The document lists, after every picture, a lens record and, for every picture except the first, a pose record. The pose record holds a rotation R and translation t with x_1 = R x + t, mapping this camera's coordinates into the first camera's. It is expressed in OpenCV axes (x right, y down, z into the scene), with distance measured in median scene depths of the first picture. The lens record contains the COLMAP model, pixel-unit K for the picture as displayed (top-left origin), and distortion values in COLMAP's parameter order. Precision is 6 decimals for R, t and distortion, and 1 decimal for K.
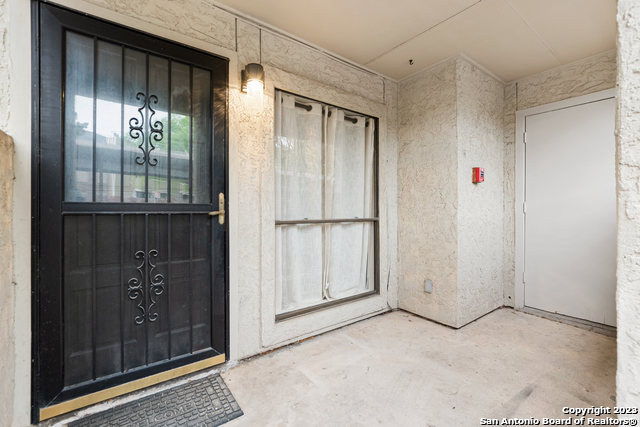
lens RADIAL K [[283.7, 0, 322.5], [0, 283.7, 206.5], [0, 0, 1]] dist [-0.004877, -0.000033]
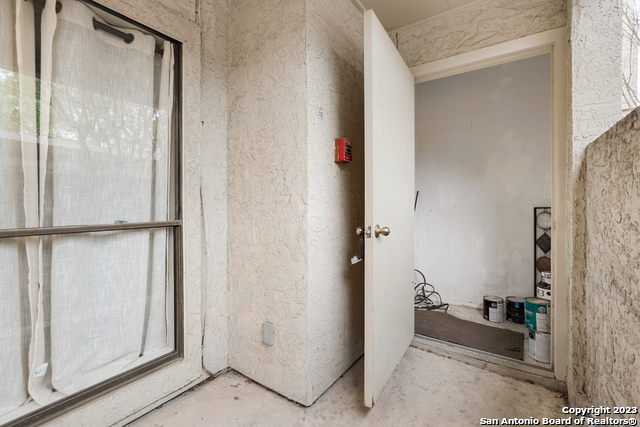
lens RADIAL K [[284.5, 0, 320.6], [0, 284.5, 196.7], [0, 0, 1]] dist [-0.003630, -0.000128]
pose [[0.951740, 0.002541, 0.306894, 0.287314], [0.001522, 0.999914, -0.013000, 0.000796], [-0.306901, 0.012840, 0.951655, 0.382622]]
